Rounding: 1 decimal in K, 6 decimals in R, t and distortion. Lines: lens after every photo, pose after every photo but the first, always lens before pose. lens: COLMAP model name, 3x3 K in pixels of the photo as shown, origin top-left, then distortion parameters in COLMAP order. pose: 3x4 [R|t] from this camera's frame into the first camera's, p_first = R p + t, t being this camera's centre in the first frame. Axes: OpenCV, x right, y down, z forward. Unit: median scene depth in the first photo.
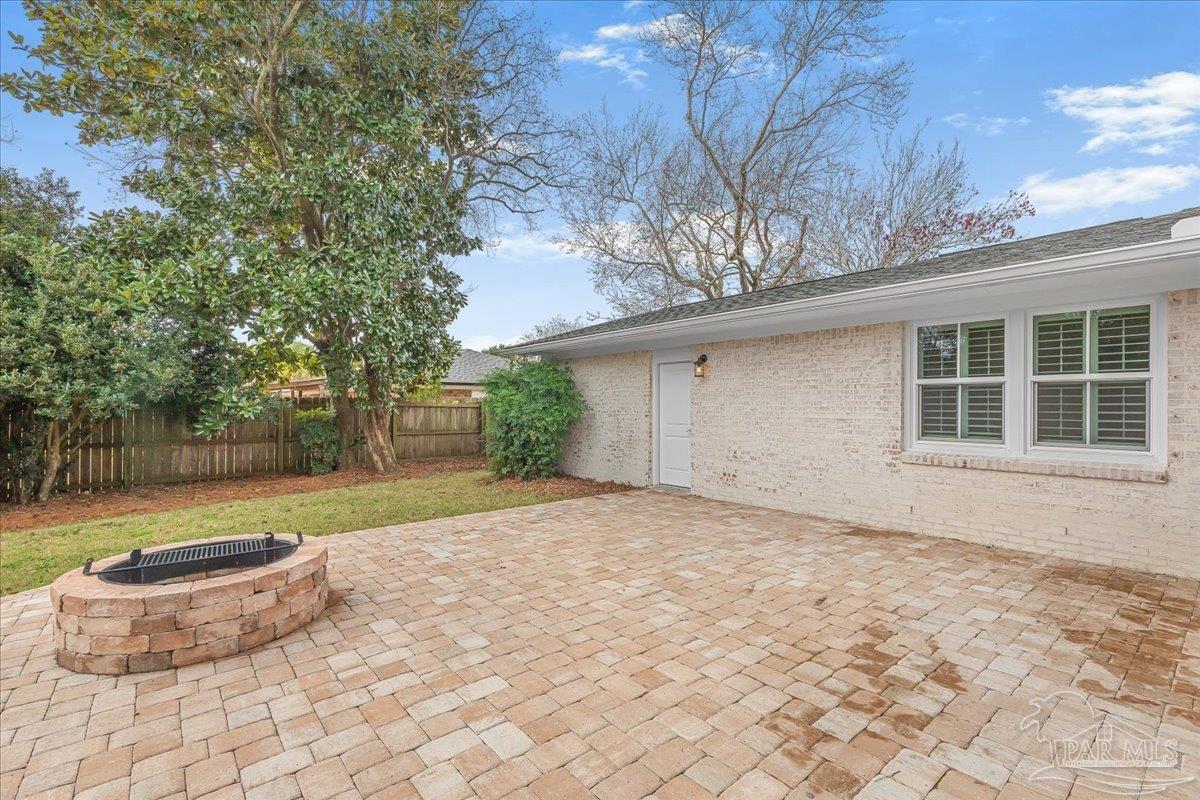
lens RADIAL K [[524.8, 0, 593.1], [0, 524.8, 402.2], [0, 0, 1]] dist [-0.015285, 0.000806]
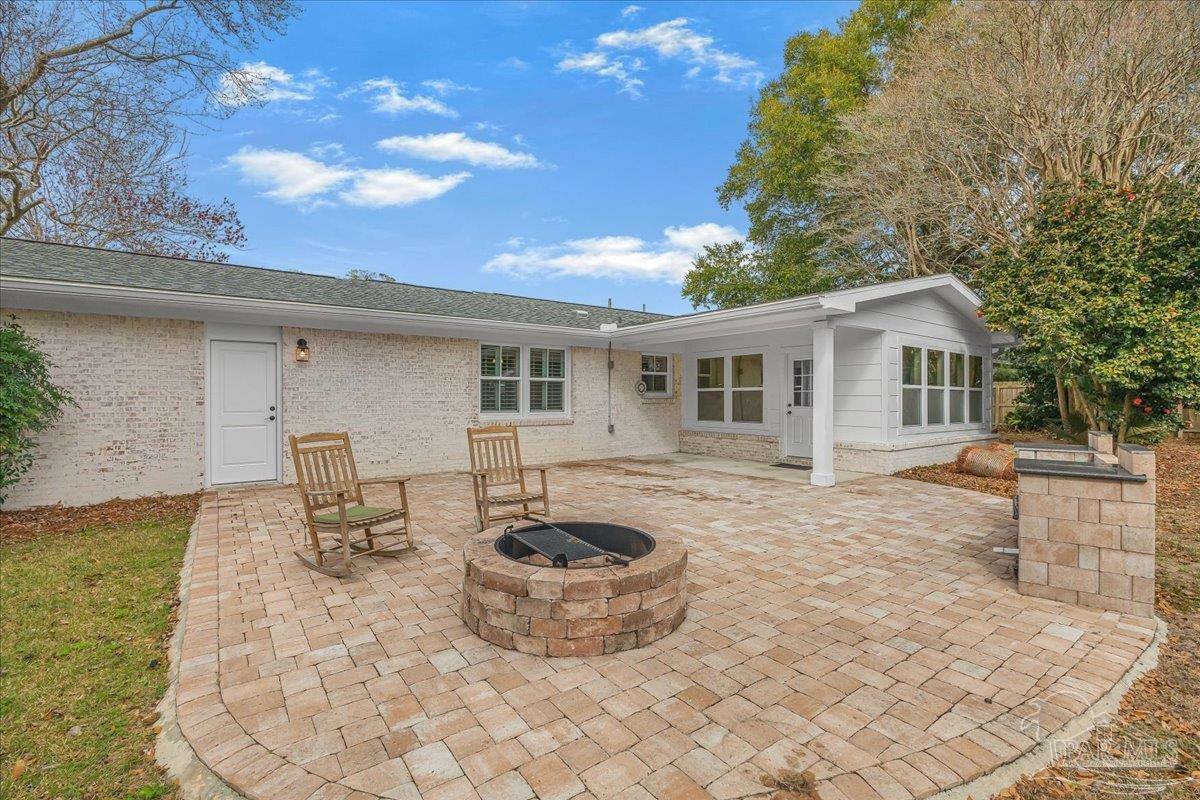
lens RADIAL K [[524.8, 0, 593.1], [0, 524.8, 402.2], [0, 0, 1]] dist [-0.015285, 0.000806]
pose [[0.068254, -0.008882, 0.997628, -1.075990], [-0.005343, 0.999943, 0.009268, 0.022788], [-0.997654, -0.005962, 0.068202, 0.573612]]
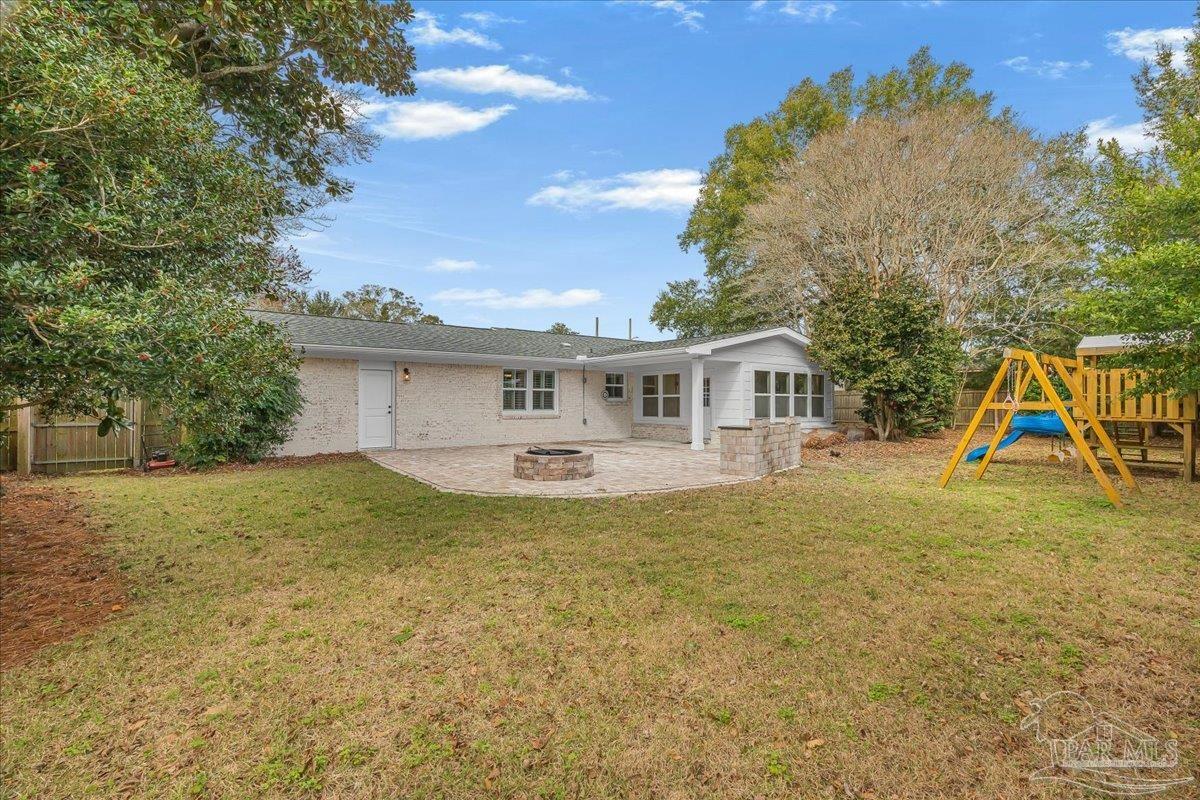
lens RADIAL K [[554.2, 0, 602.1], [0, 554.2, 404.9], [0, 0, 1]] dist [-0.021923, 0.001053]
pose [[0.049550, -0.003617, 0.998765, -2.365295], [-0.005124, 0.999979, 0.003875, 0.032021], [-0.998758, -0.005309, 0.049531, 0.373830]]
